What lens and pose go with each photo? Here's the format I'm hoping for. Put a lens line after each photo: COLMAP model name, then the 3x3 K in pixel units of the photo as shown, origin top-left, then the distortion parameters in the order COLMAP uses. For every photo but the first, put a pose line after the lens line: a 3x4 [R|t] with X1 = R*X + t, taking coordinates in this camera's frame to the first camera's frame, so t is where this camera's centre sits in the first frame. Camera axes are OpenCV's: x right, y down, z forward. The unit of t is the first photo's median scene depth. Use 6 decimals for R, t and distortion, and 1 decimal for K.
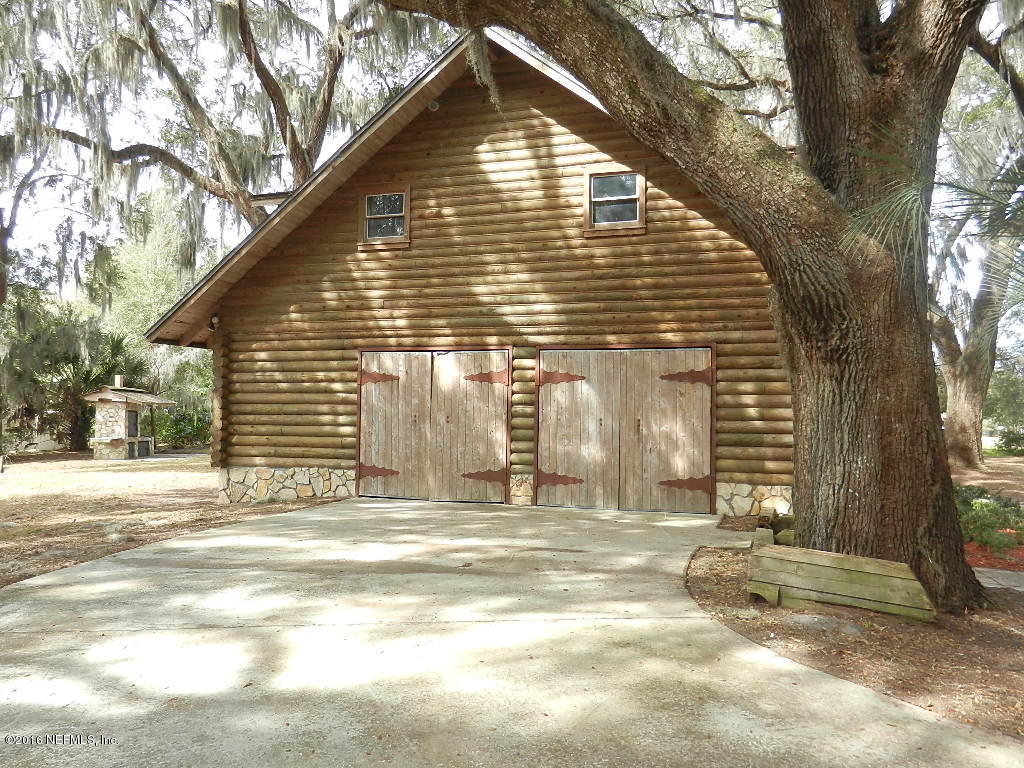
lens RADIAL K [[763.2, 0, 516.3], [0, 763.2, 386.6], [0, 0, 1]] dist [0.014459, 0.004413]
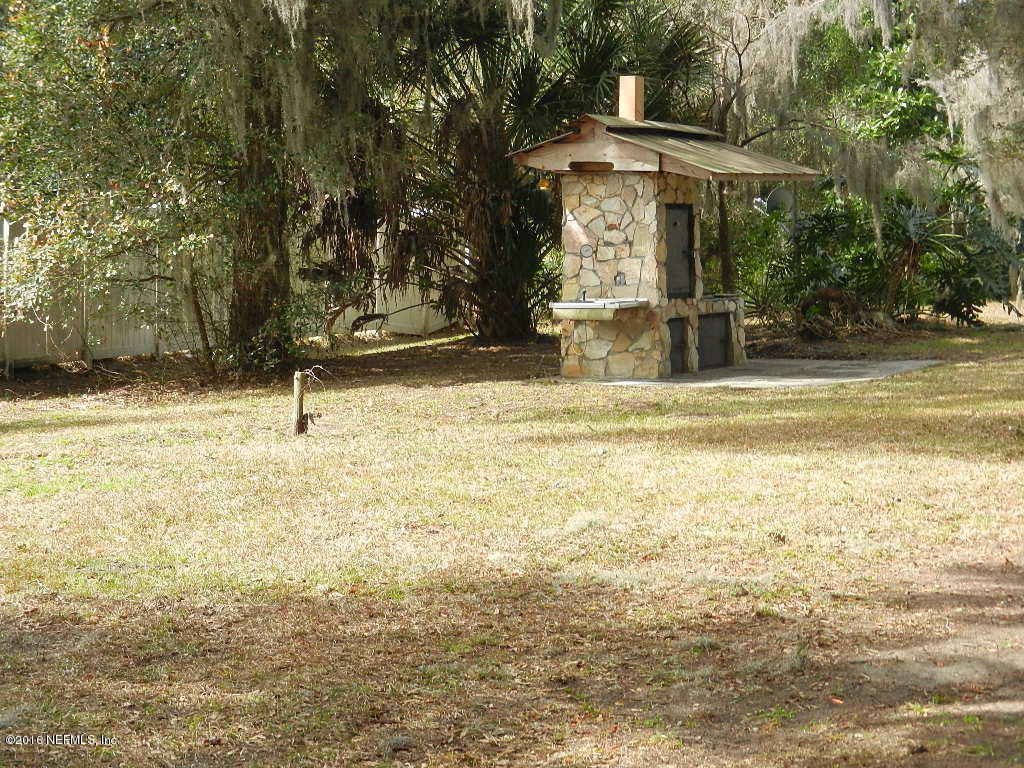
lens RADIAL K [[2329.1, 0, 511.7], [0, 2329.1, 384.1], [0, 0, 1]] dist [-0.028489, 0.000000]
pose [[0.881116, 0.019875, -0.472482, -0.150631], [0.032973, 0.994103, 0.103306, 0.007077], [0.471749, -0.106603, 0.875265, 0.222924]]
